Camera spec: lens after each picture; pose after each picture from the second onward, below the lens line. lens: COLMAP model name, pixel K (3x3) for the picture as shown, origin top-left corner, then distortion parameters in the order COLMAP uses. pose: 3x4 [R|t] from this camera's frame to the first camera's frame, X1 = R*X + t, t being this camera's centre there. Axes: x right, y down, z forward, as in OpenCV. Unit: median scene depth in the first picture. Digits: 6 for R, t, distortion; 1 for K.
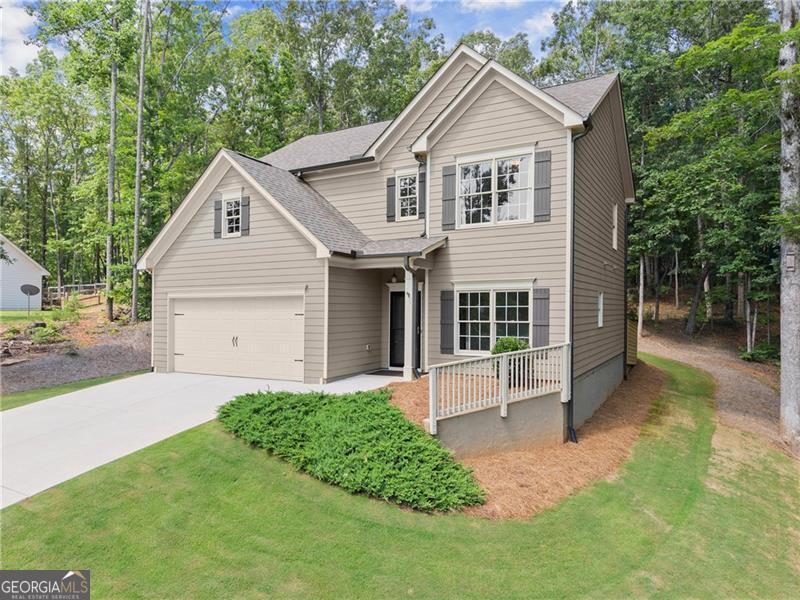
lens RADIAL K [[542.8, 0, 400.0], [0, 542.8, 300.0], [0, 0, 1]] dist [0.014258, -0.000769]
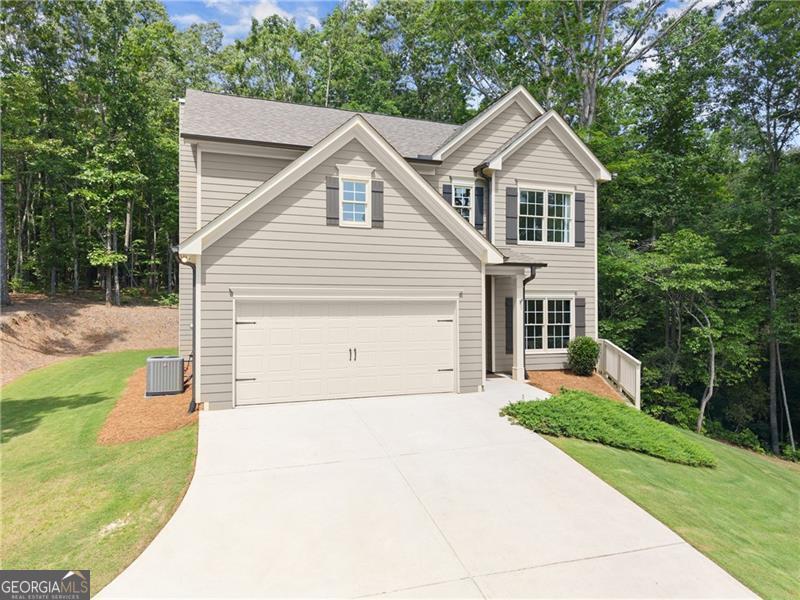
lens RADIAL K [[540.9, 0, 394.3], [0, 540.9, 304.0], [0, 0, 1]] dist [0.001055, -0.005877]
pose [[0.653660, 0.008607, 0.756740, -0.938012], [-0.013839, 0.999904, 0.000581, -0.001596], [-0.756662, -0.010853, 0.653716, 0.454139]]
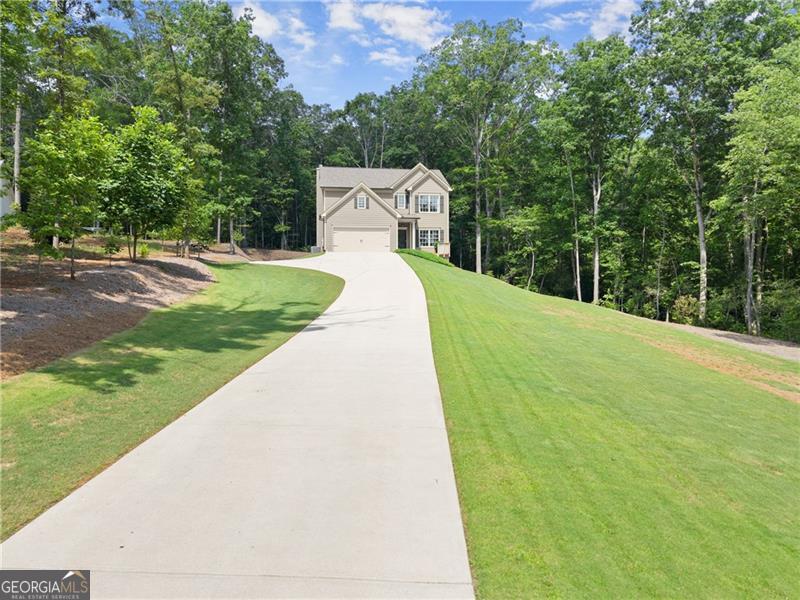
lens RADIAL K [[542.8, 0, 400.0], [0, 542.8, 300.0], [0, 0, 1]] dist [0.014258, -0.000769]
pose [[0.786080, -0.007586, 0.618079, -2.291357], [-0.004380, 0.999831, 0.017841, 0.396981], [-0.618110, -0.016732, 0.785914, -1.830874]]
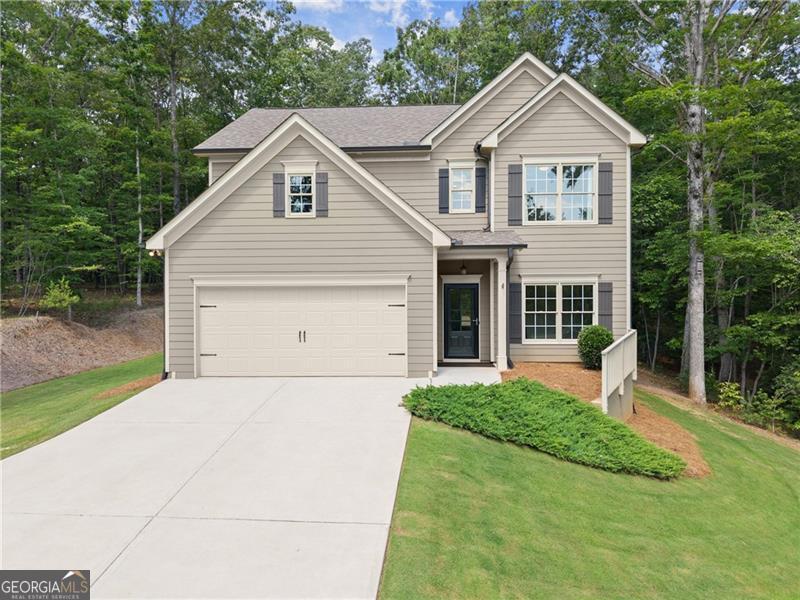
lens RADIAL K [[540.9, 0, 394.3], [0, 540.9, 304.0], [0, 0, 1]] dist [0.001055, -0.005877]
pose [[0.897096, 0.002008, 0.441830, -0.593320], [-0.006647, 0.999938, 0.008951, 0.015583], [-0.441785, -0.010967, 0.897054, 0.163946]]
